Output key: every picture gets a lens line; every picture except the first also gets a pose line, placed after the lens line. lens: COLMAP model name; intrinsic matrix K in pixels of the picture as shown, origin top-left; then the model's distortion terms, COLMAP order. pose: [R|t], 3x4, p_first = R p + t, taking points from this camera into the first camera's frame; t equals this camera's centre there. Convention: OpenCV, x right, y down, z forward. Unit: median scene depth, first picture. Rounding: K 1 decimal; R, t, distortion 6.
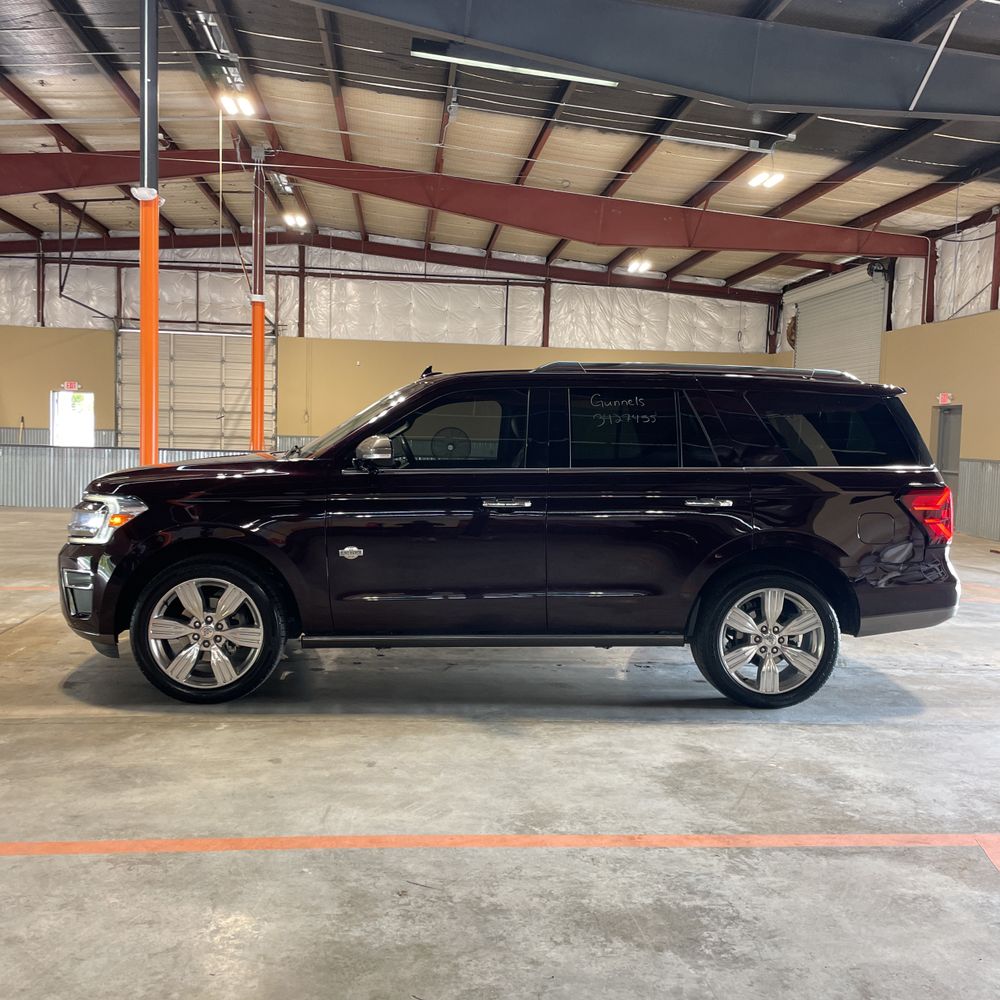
lens RADIAL K [[1001.0, 0, 490.7], [0, 1001.0, 493.5], [0, 0, 1]] dist [0.102316, -0.142507]
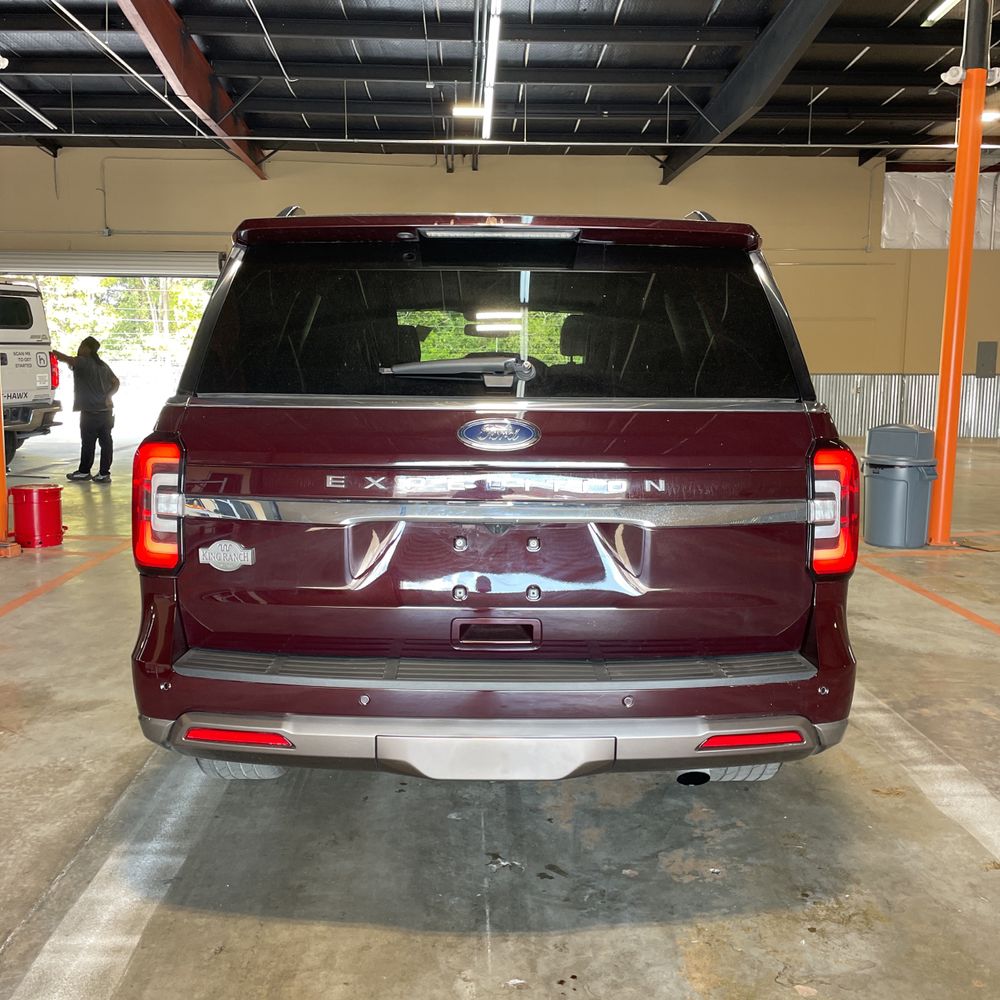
lens RADIAL K [[1003.5, 0, 492.5], [0, 1003.5, 486.8], [0, 0, 1]] dist [0.091811, -0.121816]
pose [[-0.063933, 0.096218, -0.993305, 0.232063], [-0.071884, 0.992312, 0.100749, -0.010906], [0.995362, 0.077844, -0.056525, 0.310692]]
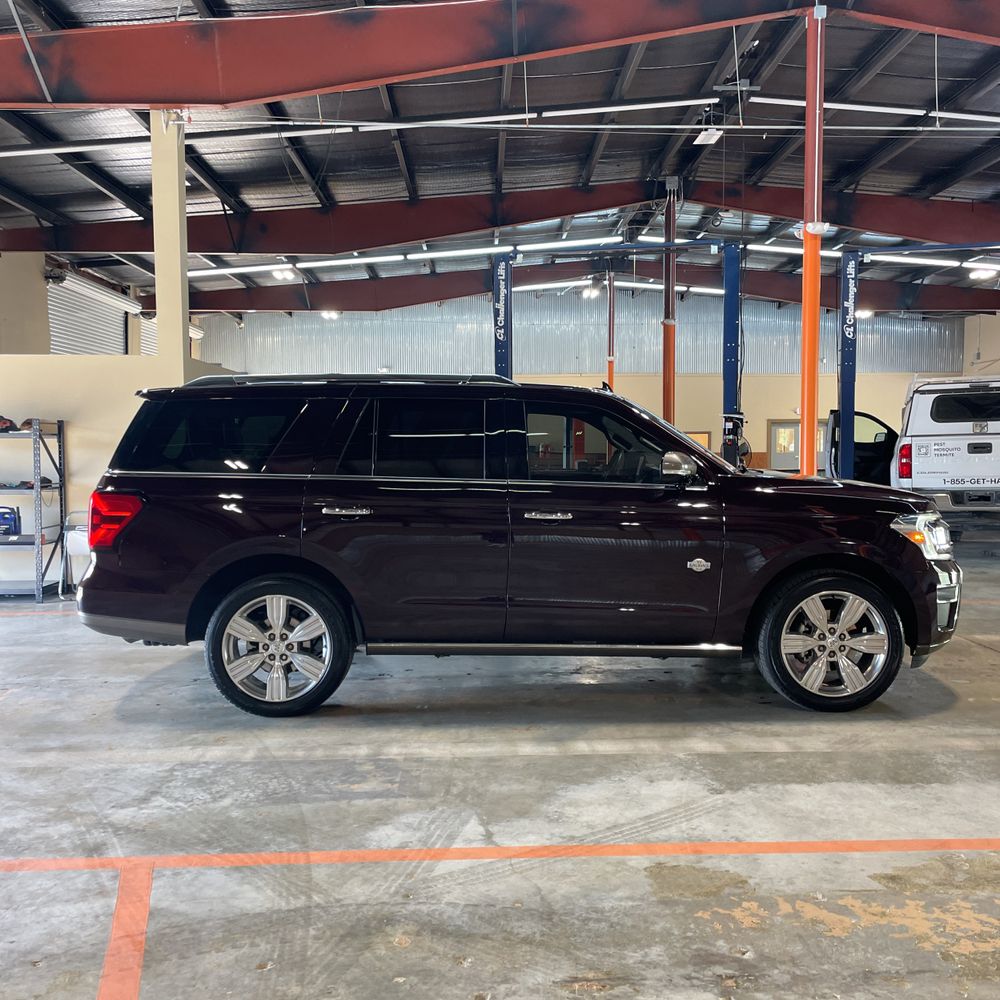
lens RADIAL K [[994.7, 0, 507.4], [0, 994.7, 502.1], [0, 0, 1]] dist [0.107867, -0.152665]
pose [[-0.998051, -0.027684, 0.055921, -0.006810], [-0.020572, 0.992073, 0.123969, -0.037837], [-0.058910, 0.122577, -0.990709, 0.592623]]
